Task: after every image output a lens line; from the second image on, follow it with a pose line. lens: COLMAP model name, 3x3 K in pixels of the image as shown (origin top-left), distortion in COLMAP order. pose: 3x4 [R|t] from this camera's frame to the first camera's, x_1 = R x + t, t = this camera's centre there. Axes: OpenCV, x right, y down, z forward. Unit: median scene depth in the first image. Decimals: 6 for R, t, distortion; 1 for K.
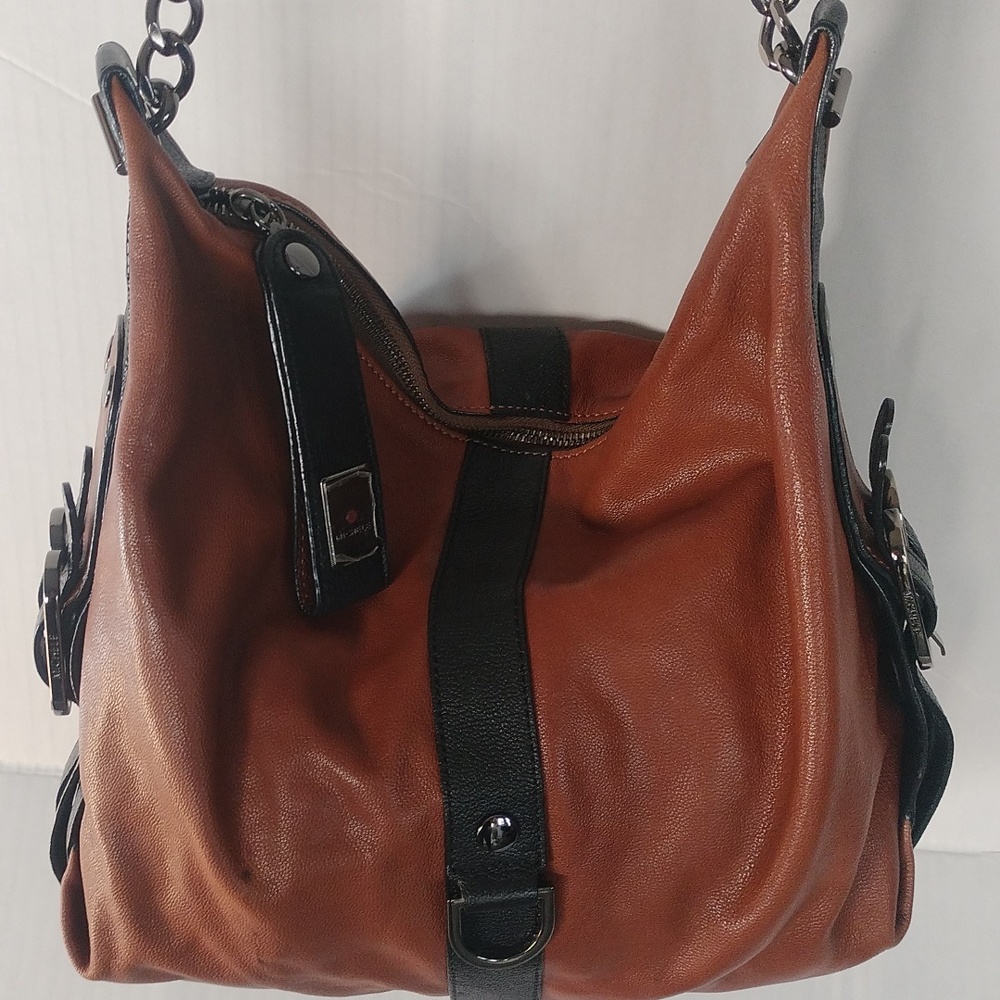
lens RADIAL K [[1590.2, 0, 500.0], [0, 1590.2, 500.0], [0, 0, 1]] dist [0.034949, -0.008444]
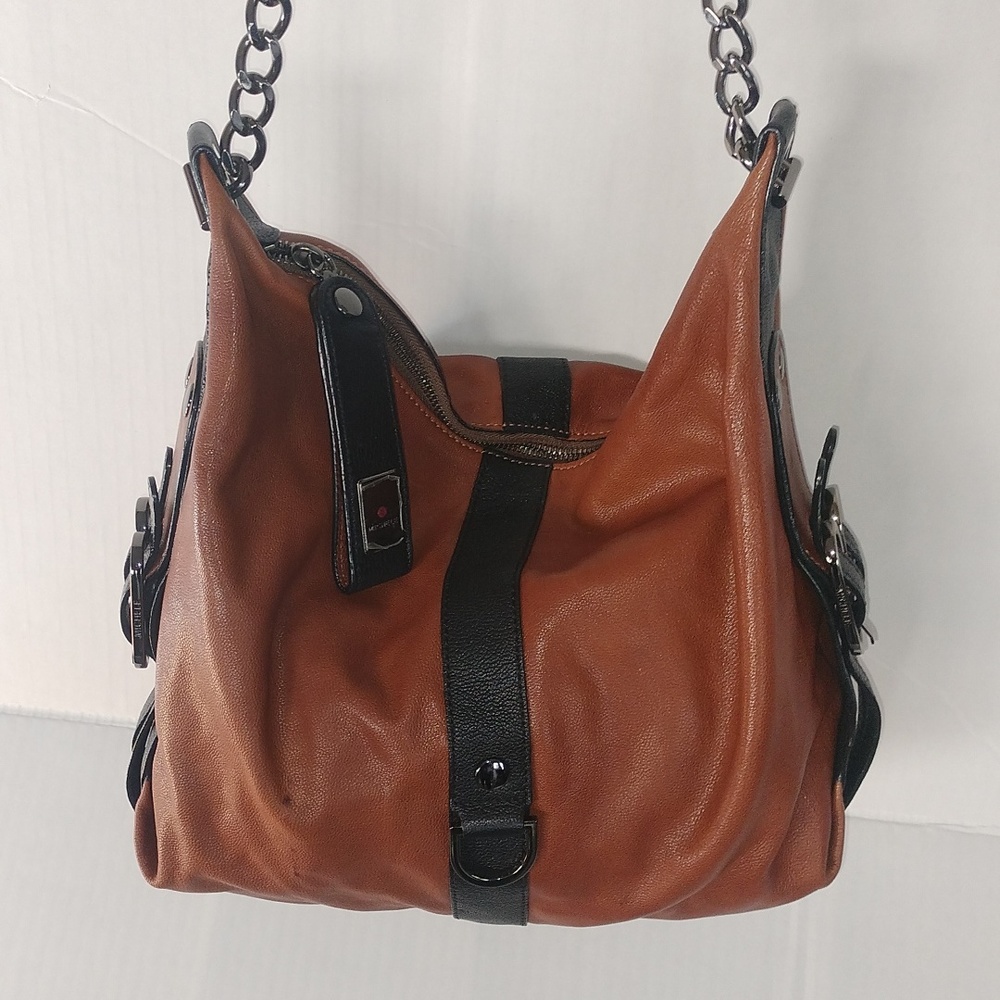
lens RADIAL K [[1590.2, 0, 500.0], [0, 1590.2, 500.0], [0, 0, 1]] dist [0.034949, -0.008444]
pose [[0.998875, 0.031771, -0.035216, 0.040187], [-0.031867, 0.999490, -0.002161, 0.000960], [0.035129, 0.003280, 0.999377, -0.219589]]
